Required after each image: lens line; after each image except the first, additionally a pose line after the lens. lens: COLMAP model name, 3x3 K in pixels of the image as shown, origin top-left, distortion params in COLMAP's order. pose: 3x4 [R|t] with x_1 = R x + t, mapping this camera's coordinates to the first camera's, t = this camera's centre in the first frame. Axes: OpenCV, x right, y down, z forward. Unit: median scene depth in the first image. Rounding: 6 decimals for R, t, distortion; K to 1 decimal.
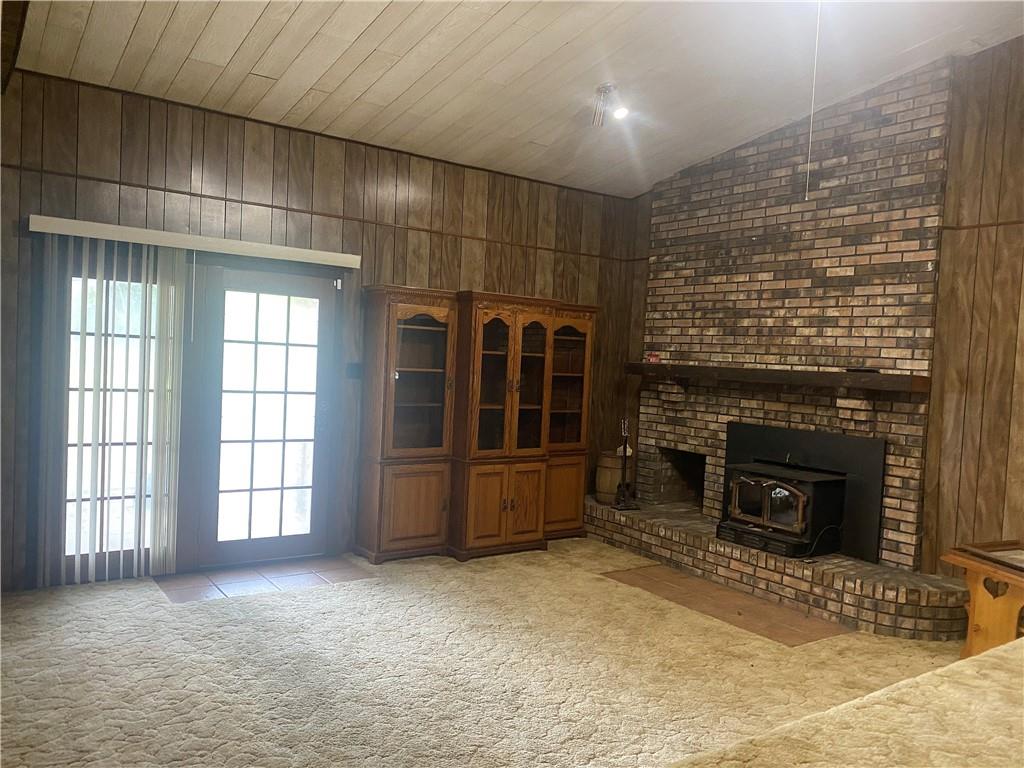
lens RADIAL K [[786.6, 0, 506.0], [0, 786.6, 391.4], [0, 0, 1]] dist [0.004477, 0.000600]
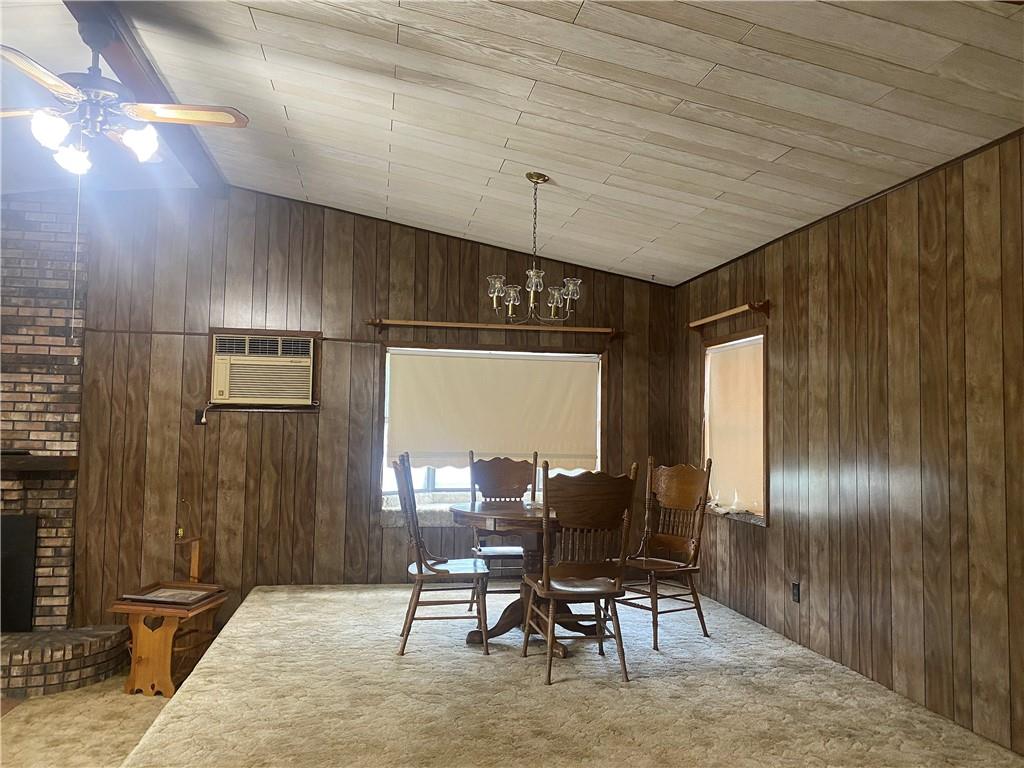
lens RADIAL K [[786.6, 0, 506.0], [0, 786.6, 391.4], [0, 0, 1]] dist [0.004477, 0.000600]
pose [[0.428651, 0.005139, 0.903456, -0.238838], [0.043667, 0.998697, -0.026399, -0.055208], [-0.902414, 0.050767, 0.427868, -0.067750]]
